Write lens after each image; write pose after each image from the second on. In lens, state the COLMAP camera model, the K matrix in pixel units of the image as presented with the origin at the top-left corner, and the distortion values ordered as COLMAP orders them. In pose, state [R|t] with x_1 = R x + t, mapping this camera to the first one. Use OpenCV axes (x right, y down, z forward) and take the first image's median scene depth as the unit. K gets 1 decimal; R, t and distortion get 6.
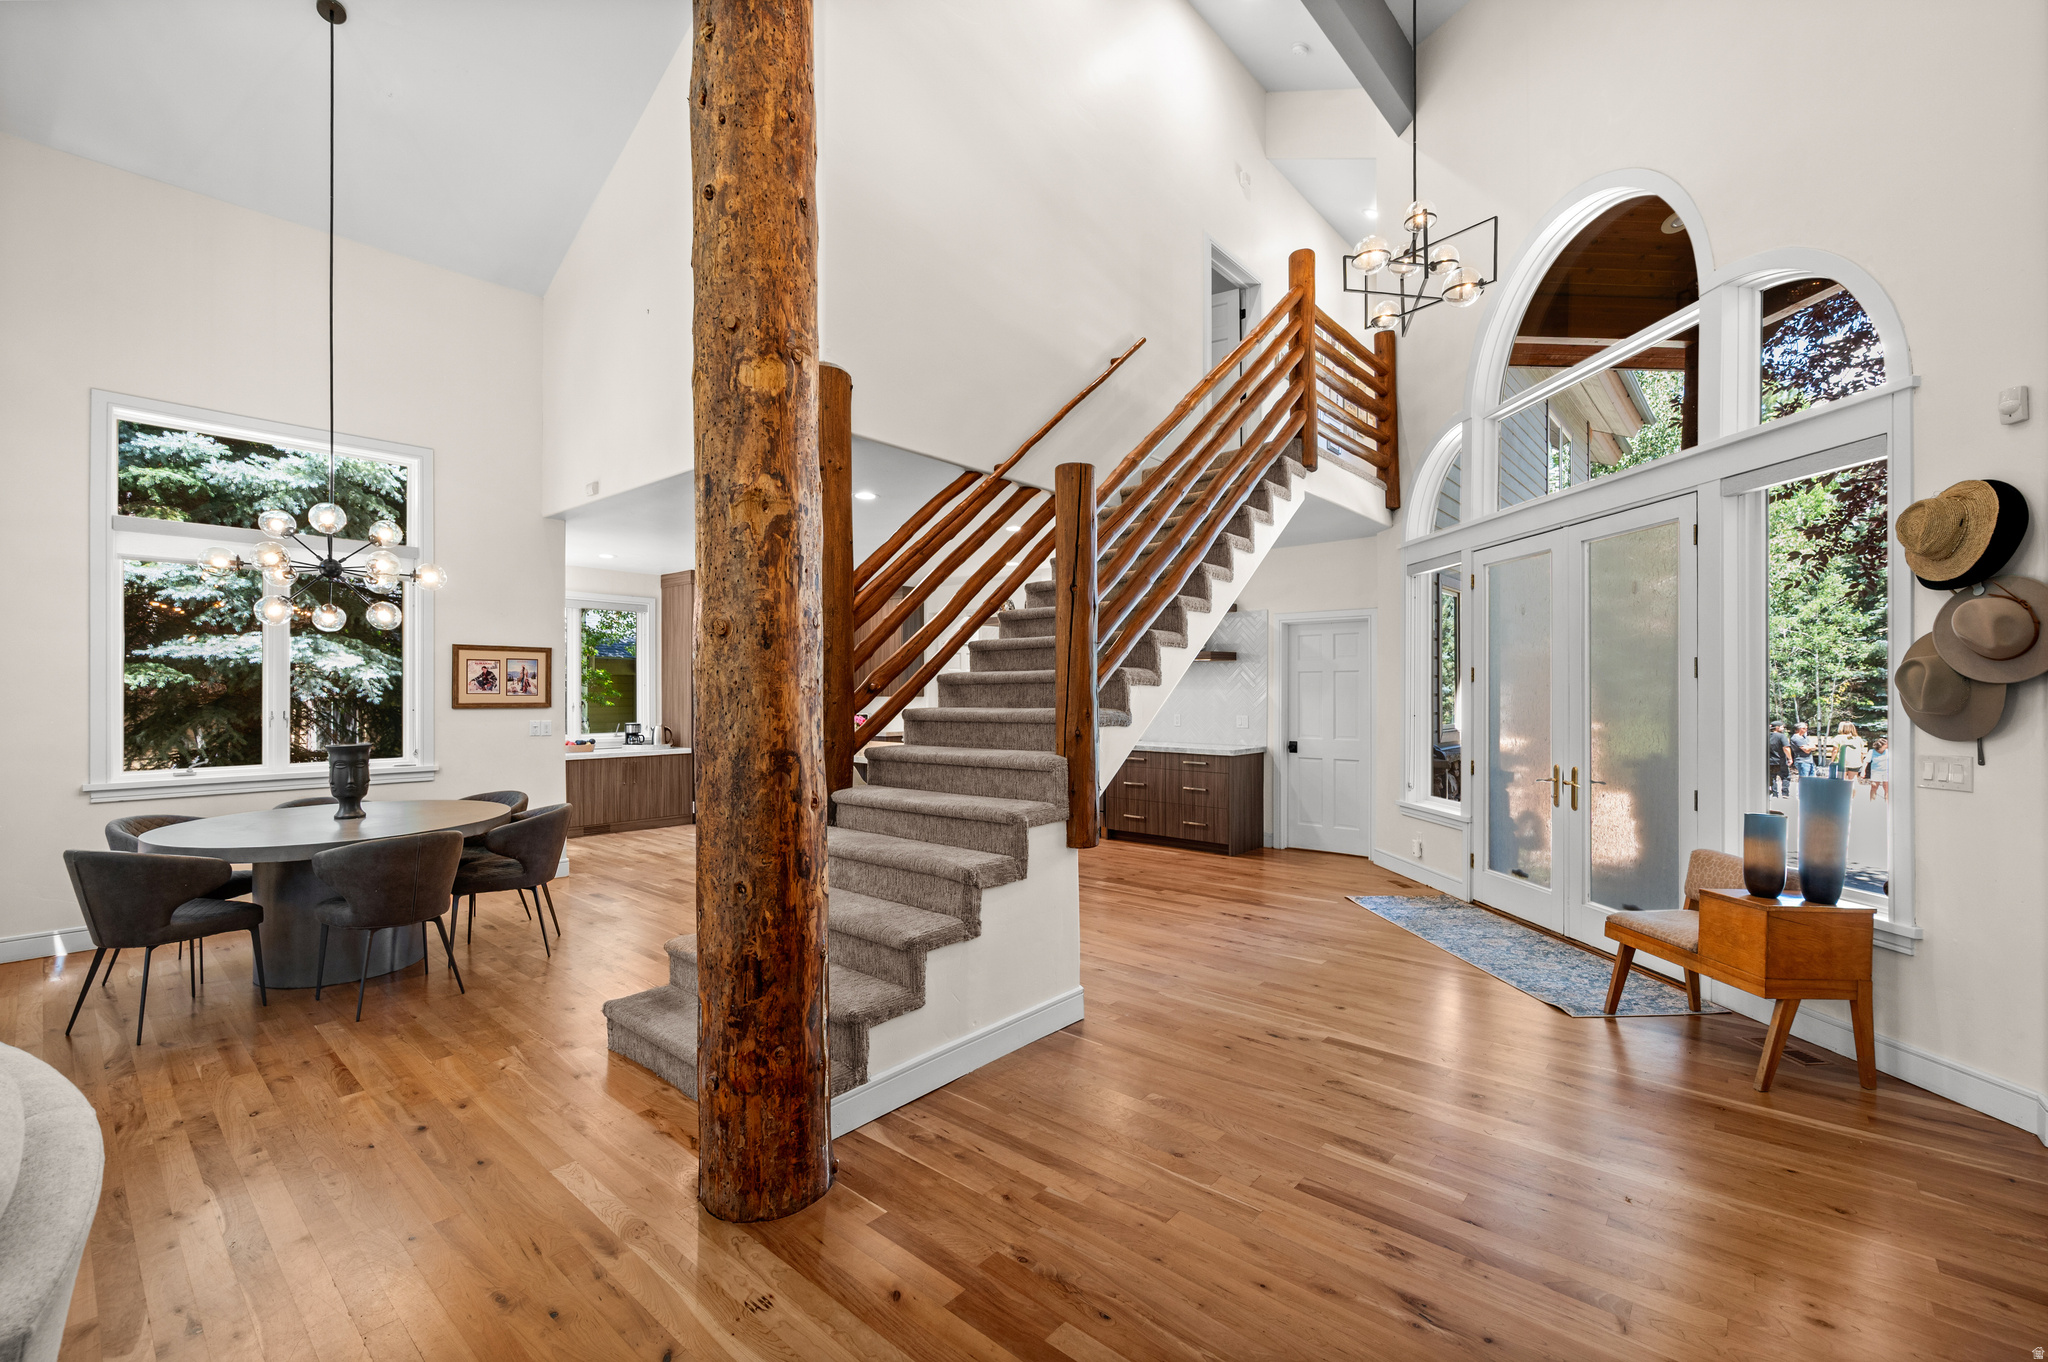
lens RADIAL K [[875.9, 0, 1029.0], [0, 875.9, 693.4], [0, 0, 1]] dist [0.001251, -0.000262]
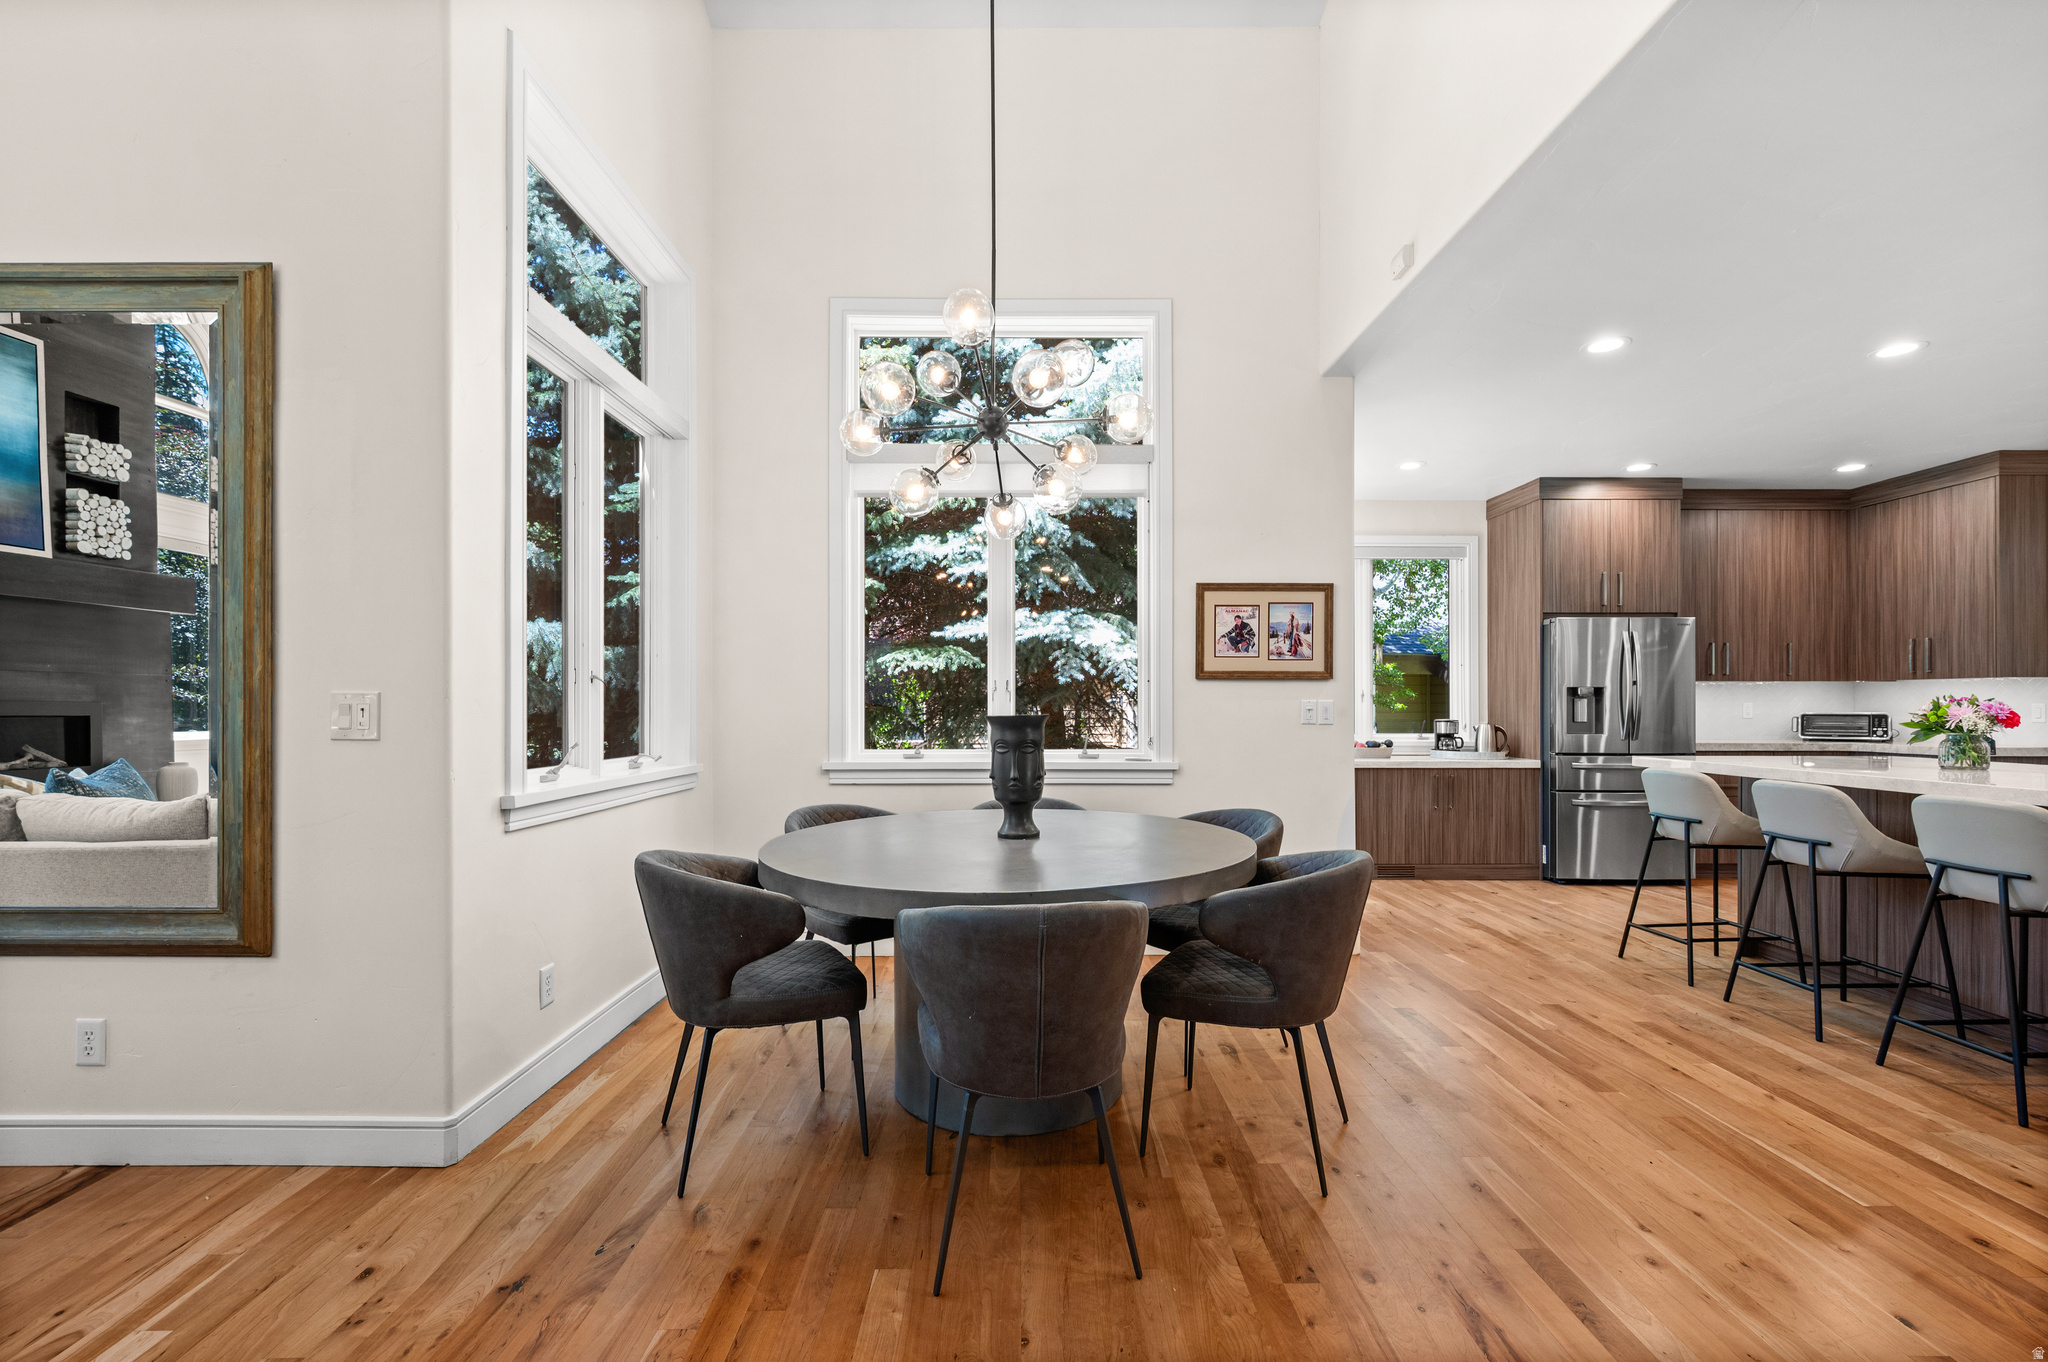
lens RADIAL K [[875.9, 0, 1028.1], [0, 875.9, 702.7], [0, 0, 1]] dist [0.001251, -0.000262]
pose [[0.668279, -0.003995, -0.743900, -0.230278], [-0.003259, 0.999960, -0.008298, 0.039140], [0.743903, 0.007970, 0.668240, 0.429143]]
